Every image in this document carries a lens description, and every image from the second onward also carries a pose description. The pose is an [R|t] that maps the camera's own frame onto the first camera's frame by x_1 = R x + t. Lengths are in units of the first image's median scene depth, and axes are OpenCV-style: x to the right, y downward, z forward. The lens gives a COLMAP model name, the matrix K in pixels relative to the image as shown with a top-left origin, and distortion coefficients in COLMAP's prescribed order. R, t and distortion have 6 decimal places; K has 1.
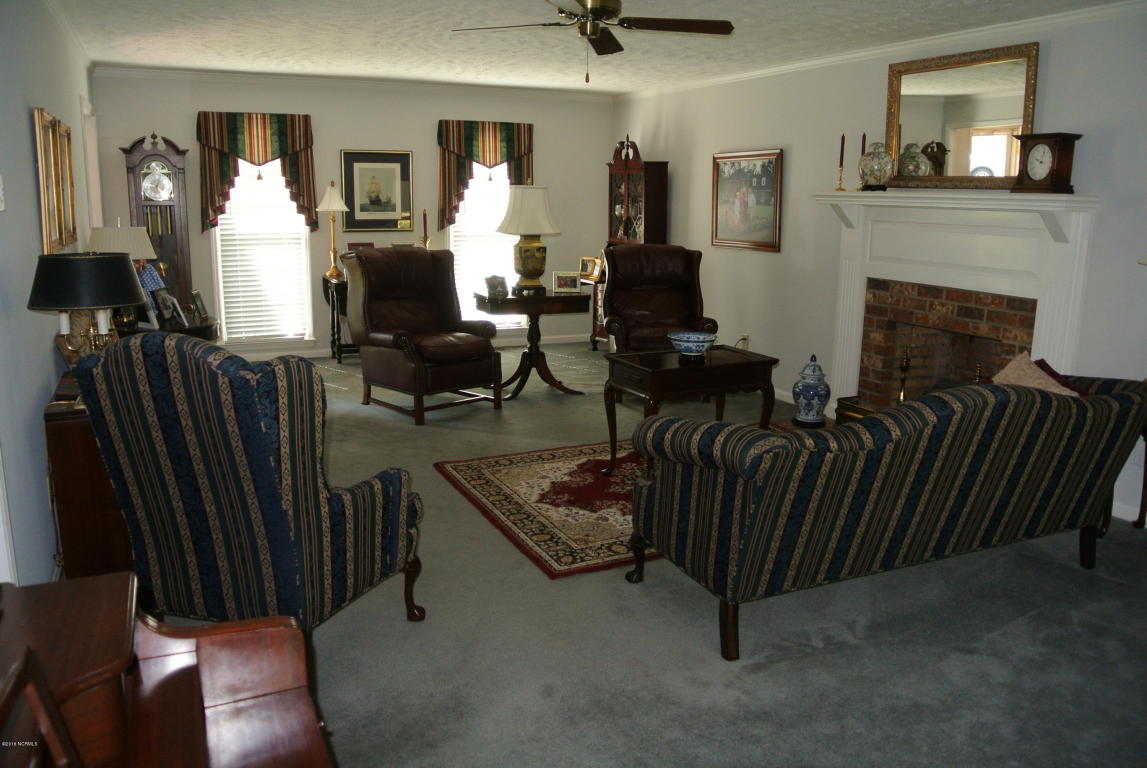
lens RADIAL K [[883.6, 0, 573.5], [0, 883.6, 384.0], [0, 0, 1]] dist [-0.078535, 0.009171]
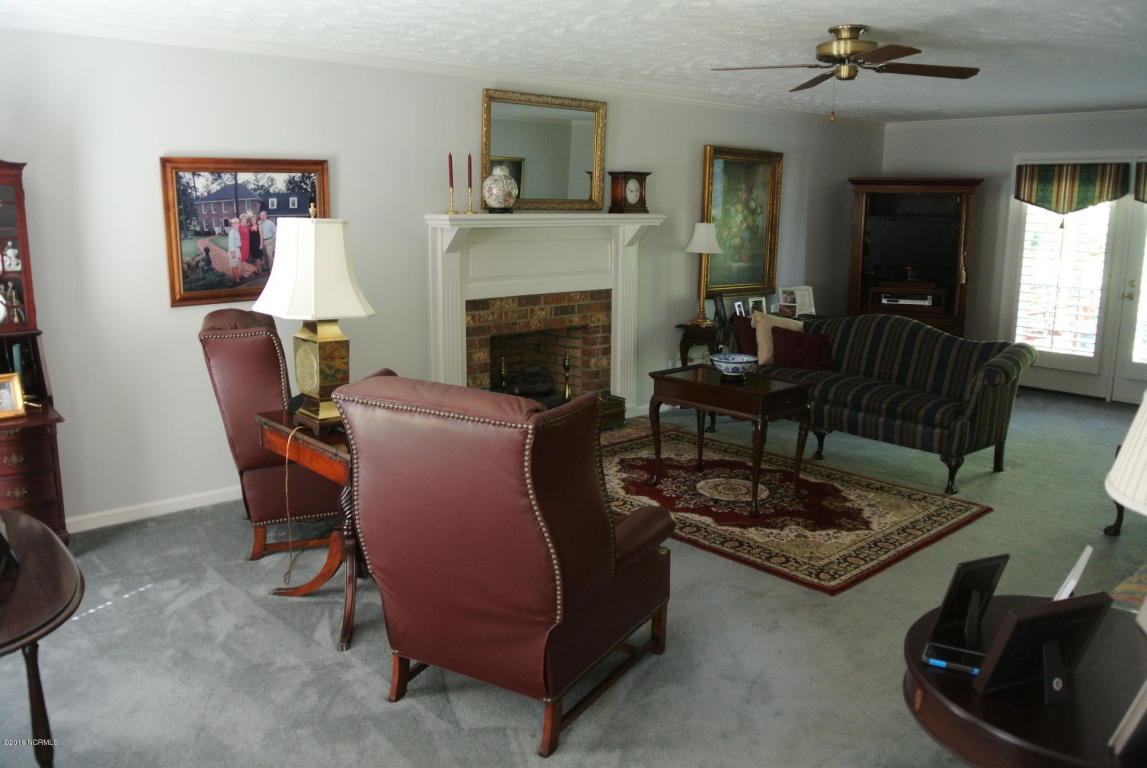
lens RADIAL K [[883.6, 0, 573.5], [0, 883.6, 384.0], [0, 0, 1]] dist [-0.078535, 0.009171]
pose [[-0.285824, -0.200721, 0.937025, -0.759117], [0.194439, 0.945330, 0.261810, -0.316534], [-0.938349, 0.257026, -0.231170, 1.341056]]
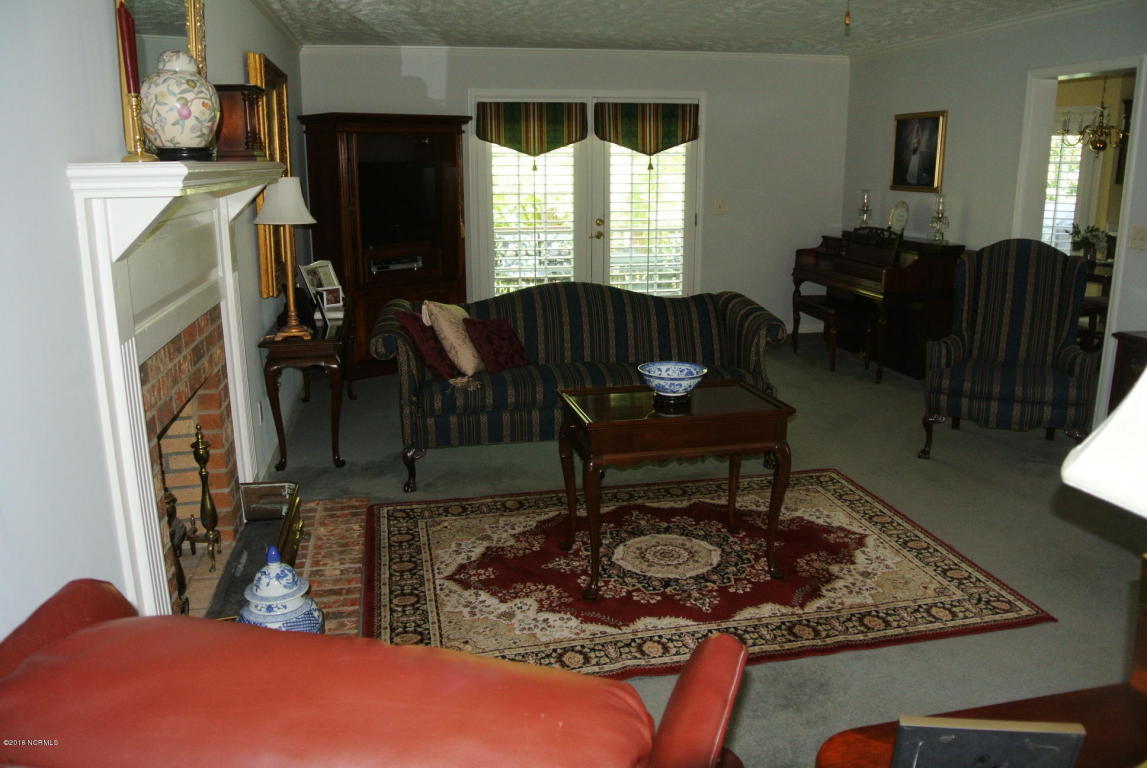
lens RADIAL K [[883.6, 0, 573.5], [0, 883.6, 384.0], [0, 0, 1]] dist [-0.078535, 0.009171]
pose [[-0.971134, -0.067129, 0.228895, 0.044611], [0.042294, 0.895923, 0.442191, -0.342616], [-0.234757, 0.439107, -0.867222, 1.542751]]
